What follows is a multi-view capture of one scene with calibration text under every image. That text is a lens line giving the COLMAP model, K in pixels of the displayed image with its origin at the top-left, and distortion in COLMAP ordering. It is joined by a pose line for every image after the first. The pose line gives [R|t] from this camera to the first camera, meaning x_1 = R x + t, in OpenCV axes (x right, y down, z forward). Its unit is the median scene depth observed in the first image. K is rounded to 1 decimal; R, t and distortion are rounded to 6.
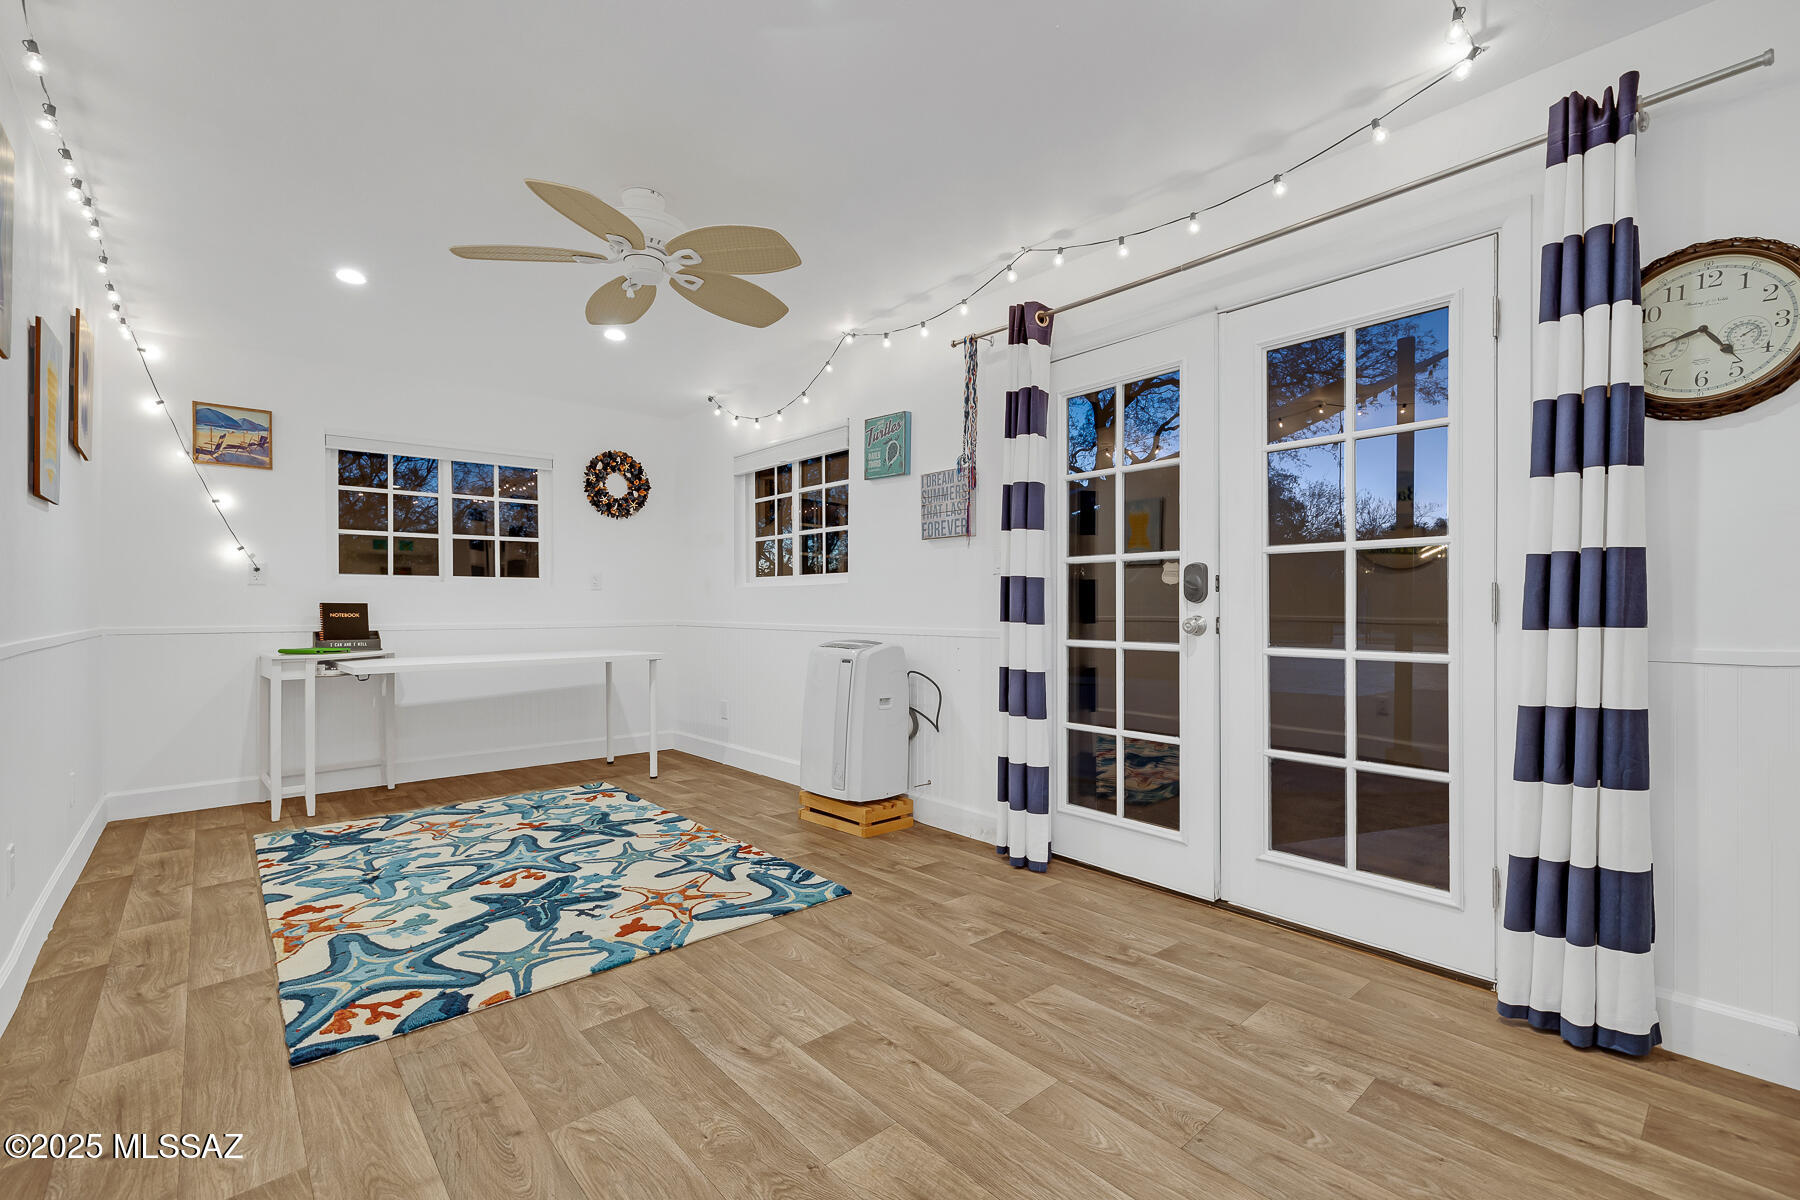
lens RADIAL K [[759.5, 0, 900.0], [0, 759.5, 600.0], [0, 0, 1]] dist [0.001199, 0.000219]
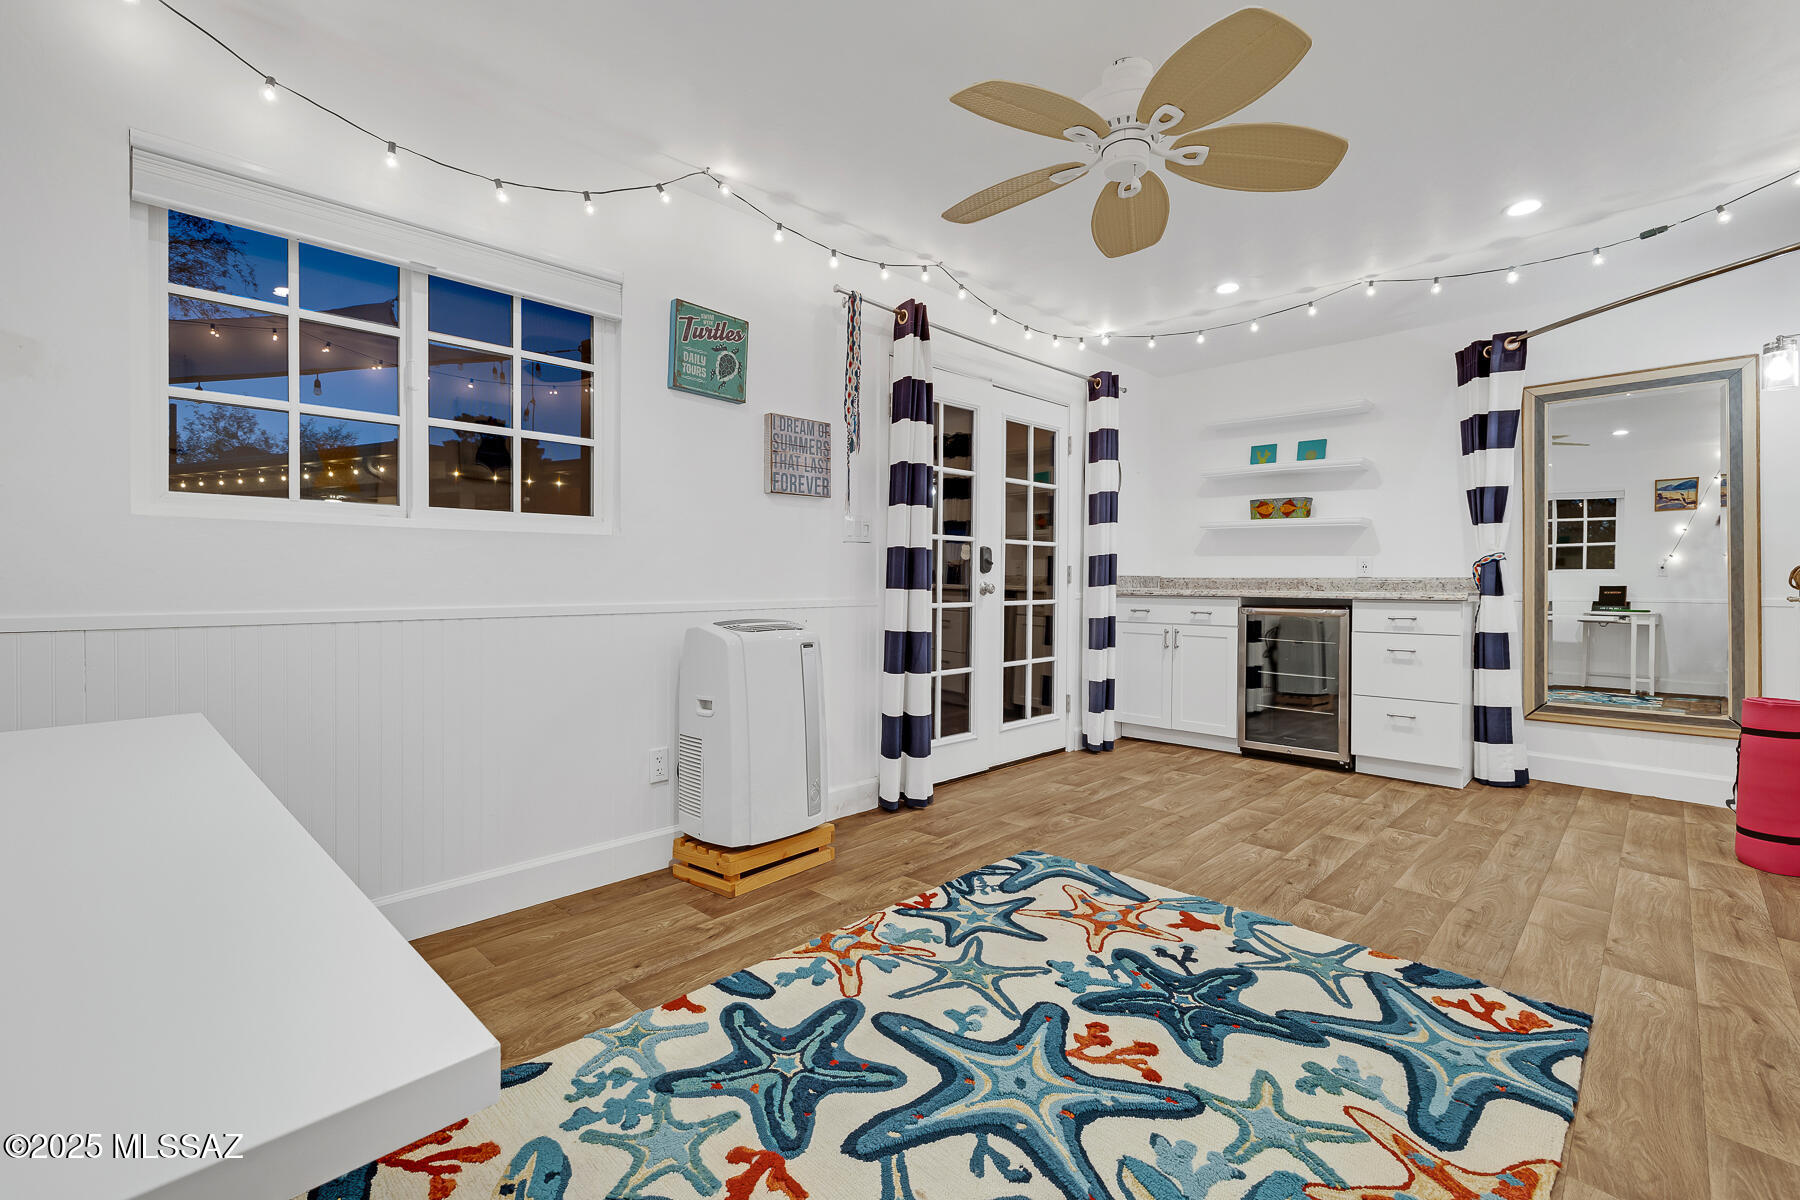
lens RADIAL K [[782.9, 0, 902.6], [0, 782.9, 571.7], [0, 0, 1]] dist [-0.000782, -0.000200]
pose [[-0.056768, 0.008491, 0.998351, -1.128873], [-0.011567, 0.999891, -0.009162, 0.017141], [-0.998320, -0.012068, -0.056664, 1.246659]]
